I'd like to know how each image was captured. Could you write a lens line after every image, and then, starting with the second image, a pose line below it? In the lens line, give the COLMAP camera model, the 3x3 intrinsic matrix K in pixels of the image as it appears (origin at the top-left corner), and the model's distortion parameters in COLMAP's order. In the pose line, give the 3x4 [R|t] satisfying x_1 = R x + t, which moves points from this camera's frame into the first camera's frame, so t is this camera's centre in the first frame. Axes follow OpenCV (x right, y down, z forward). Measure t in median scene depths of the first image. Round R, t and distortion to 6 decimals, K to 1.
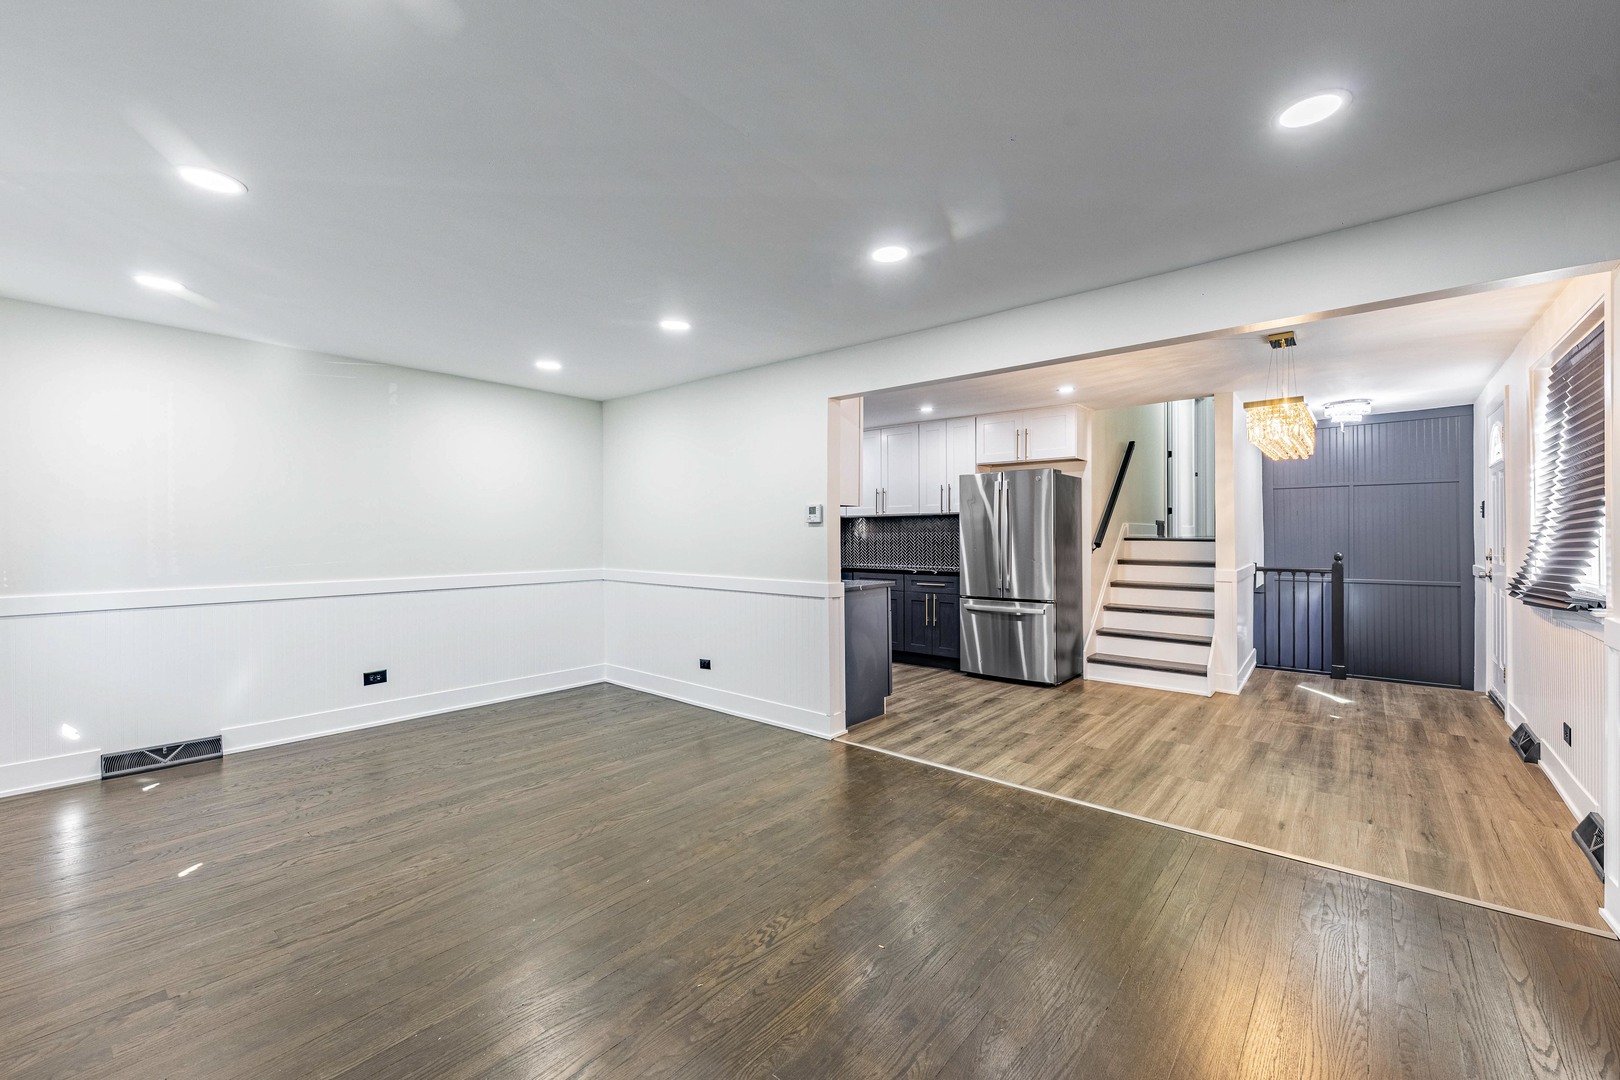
lens RADIAL K [[646.7, 0, 806.8], [0, 646.7, 537.6], [0, 0, 1]] dist [0.001305, -0.000698]
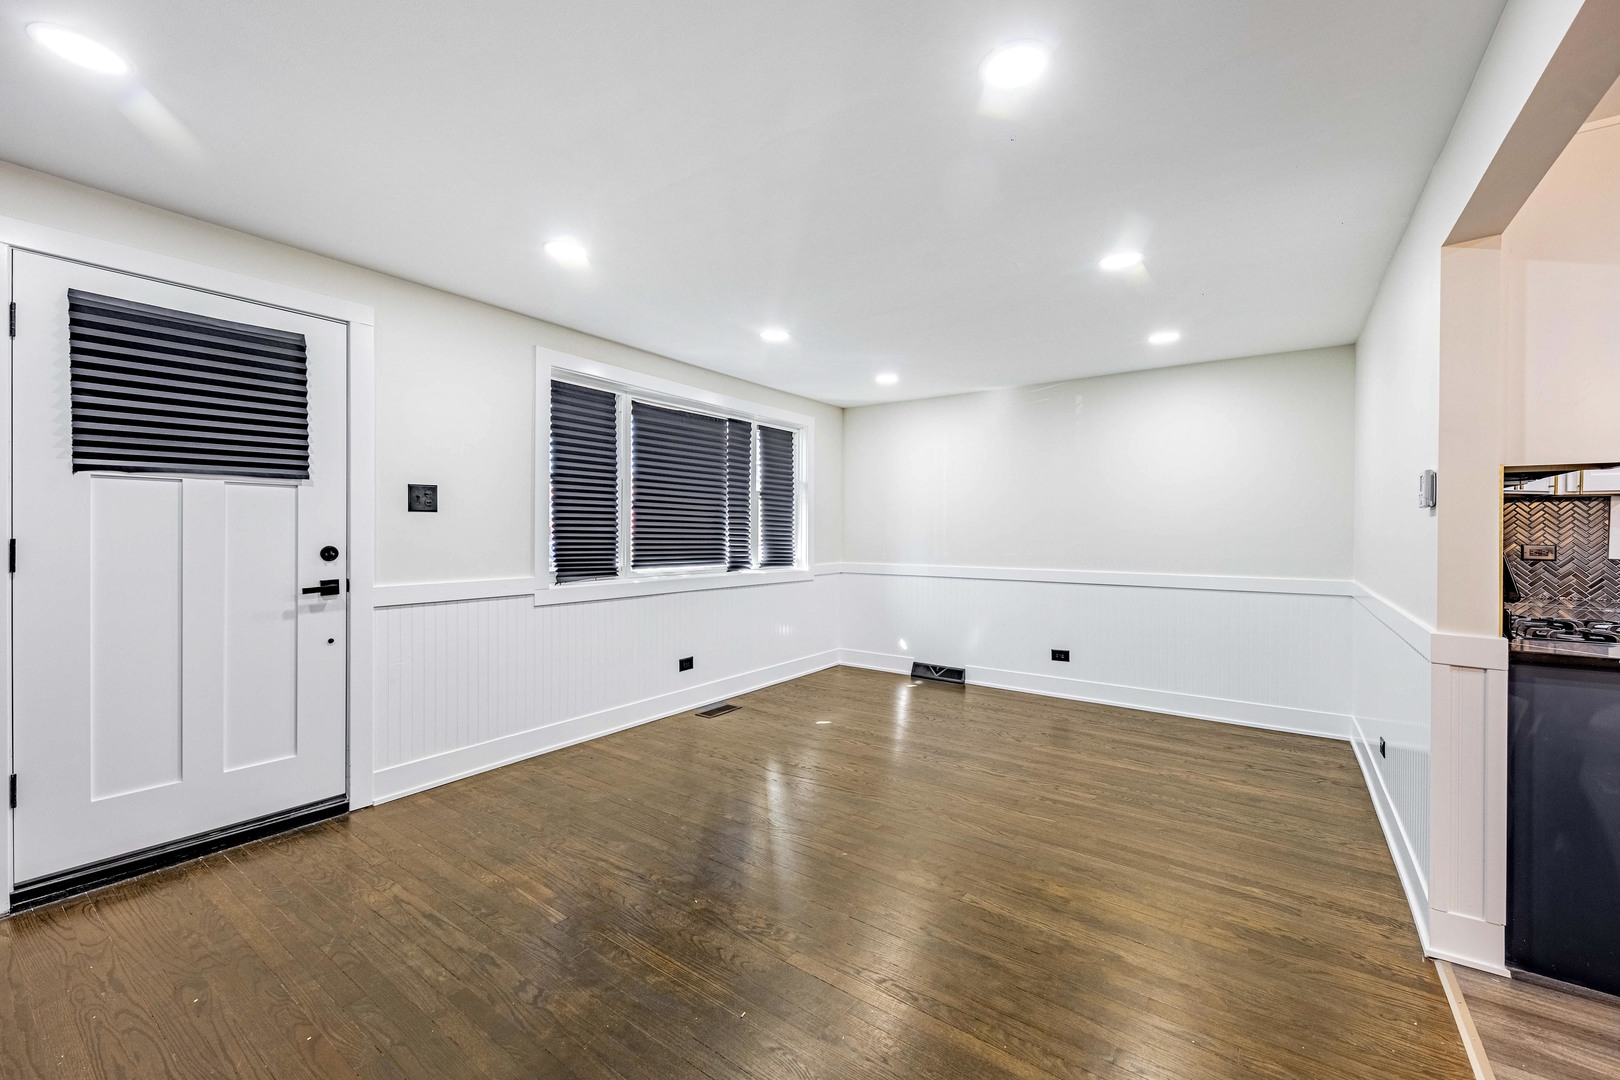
lens RADIAL K [[646.7, 0, 810.0], [0, 646.7, 538.4], [0, 0, 1]] dist [0.001305, -0.000698]
pose [[0.081898, 0.013242, -0.996553, 0.428423], [-0.007709, 0.999890, 0.012653, -0.003053], [0.996611, 0.006646, 0.081991, 0.447406]]
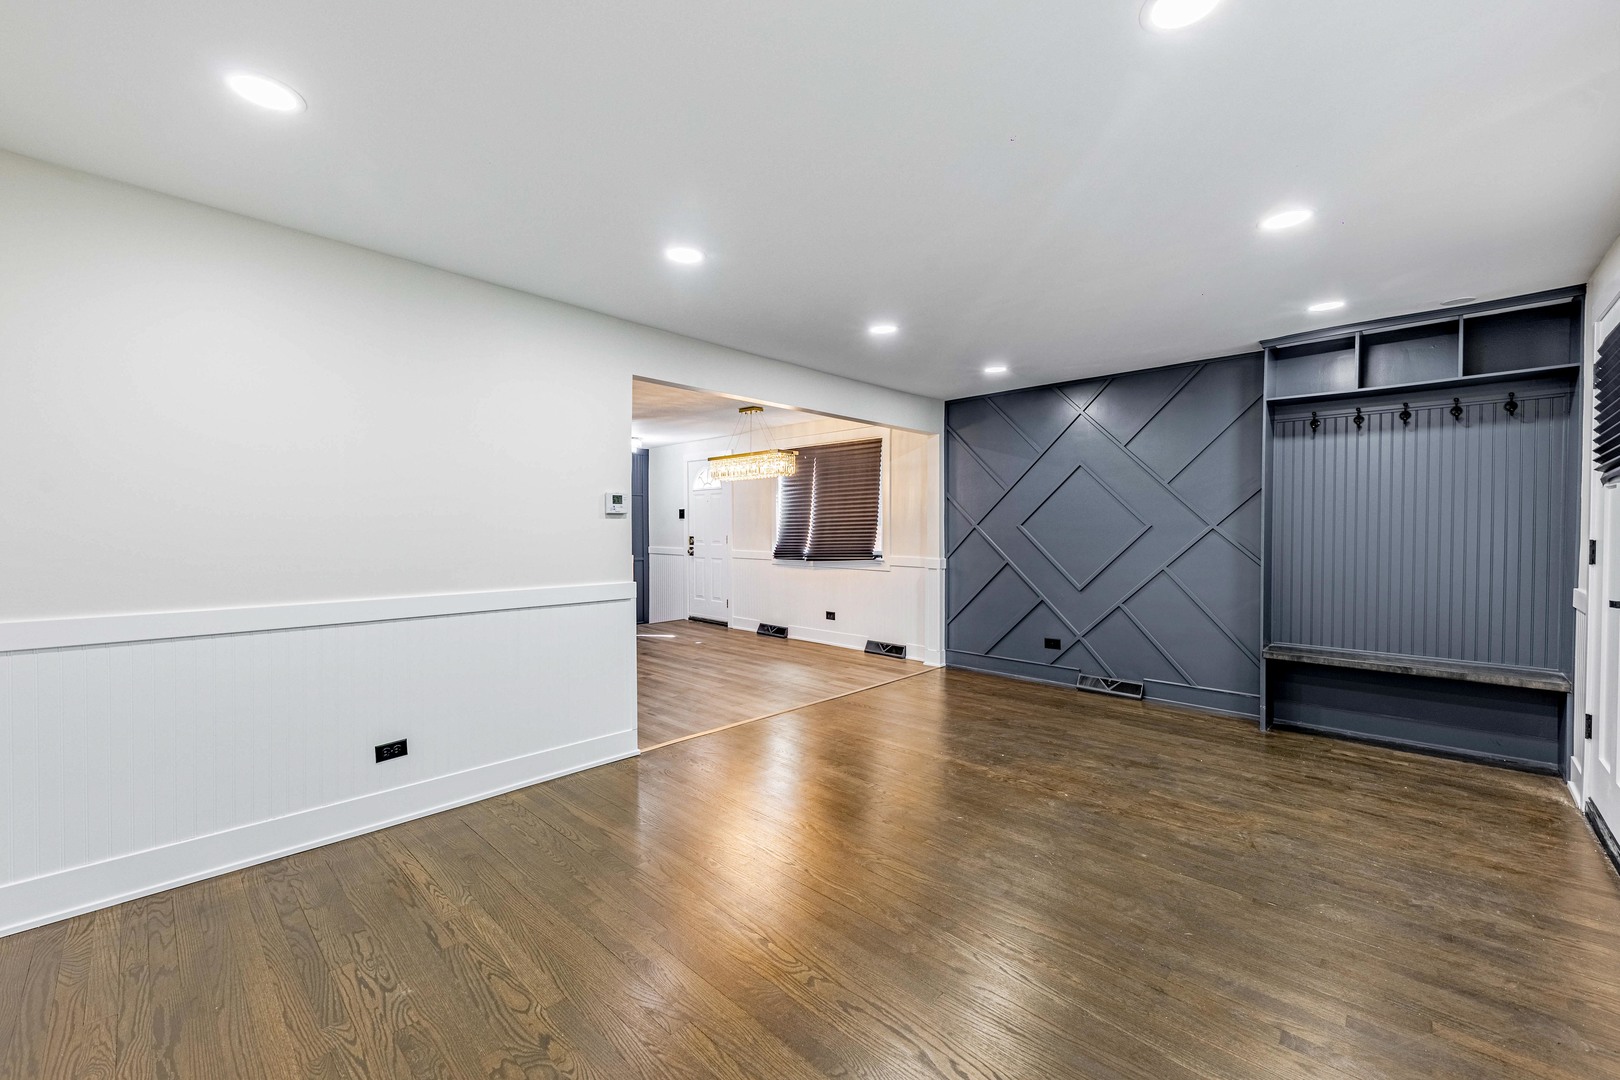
lens RADIAL K [[646.7, 0, 802.7], [0, 646.7, 532.1], [0, 0, 1]] dist [0.001305, -0.000698]
pose [[0.072107, -0.001015, 0.997396, -0.764534], [0.010541, 0.999944, 0.000255, 0.003185], [-0.997341, 0.010495, 0.072114, 0.634466]]
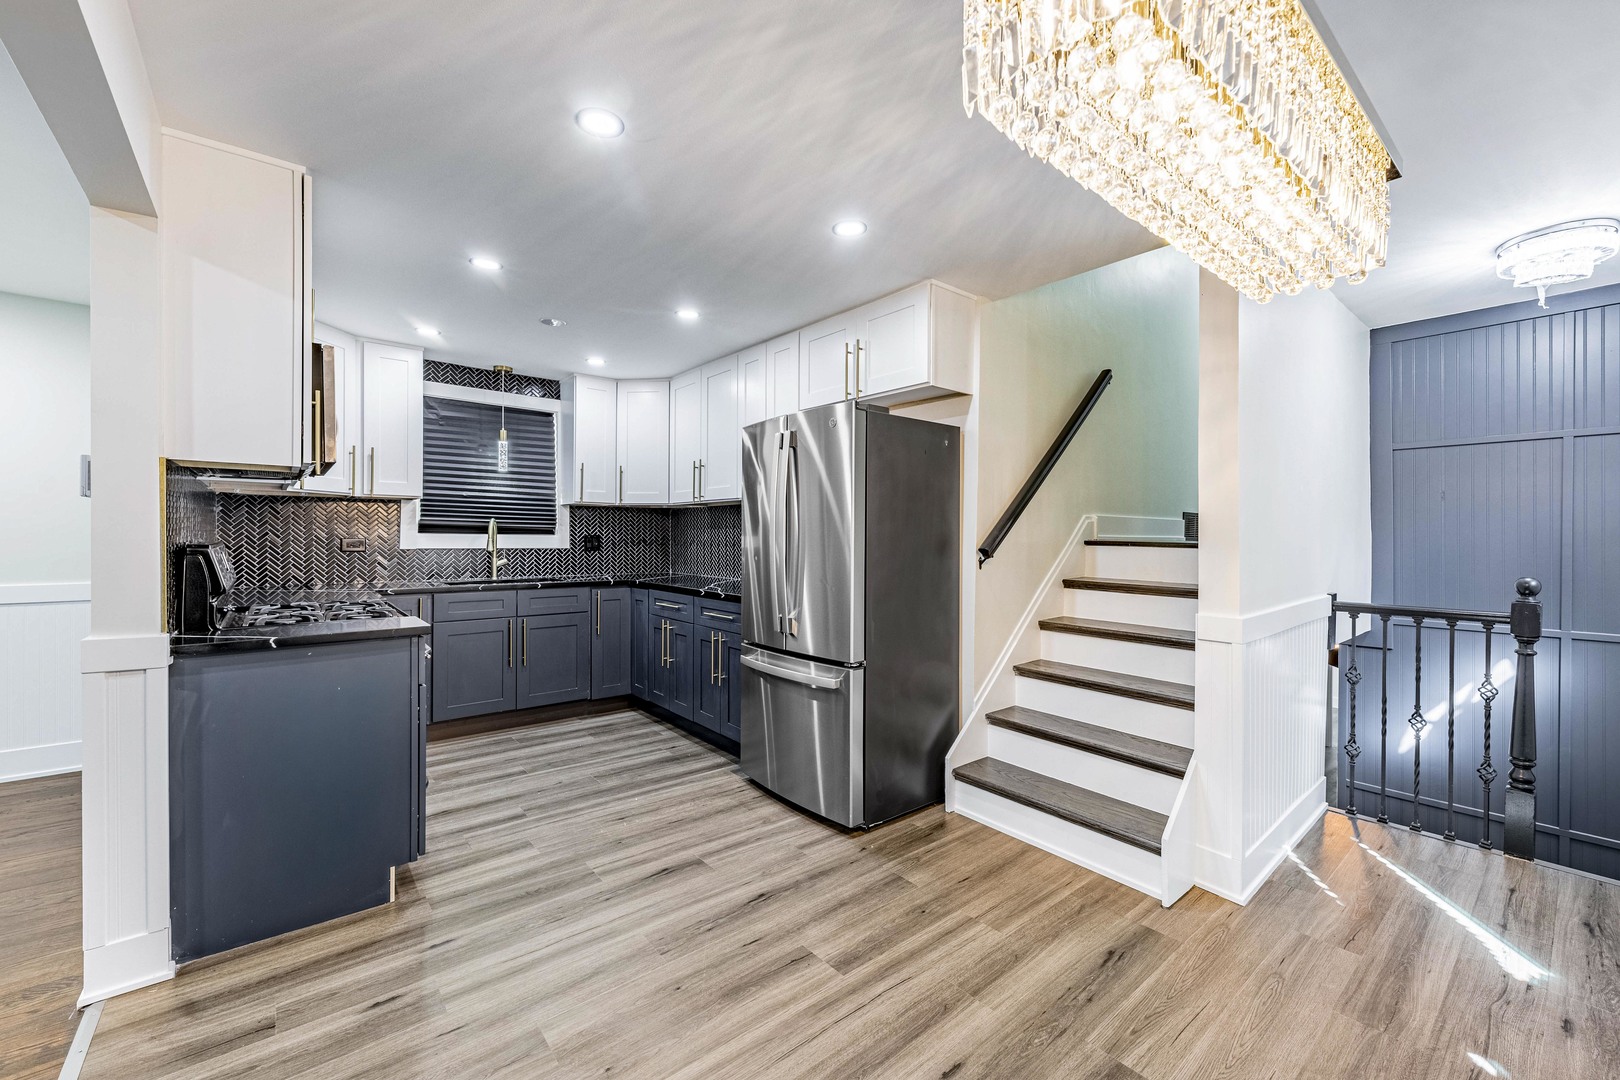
lens RADIAL K [[646.7, 0, 803.0], [0, 646.7, 537.8], [0, 0, 1]] dist [0.001305, -0.000698]
pose [[0.983777, 0.009901, -0.179123, 0.514488], [-0.009213, 0.999947, 0.004678, -0.003271], [0.179159, -0.002952, 0.983816, 0.592391]]
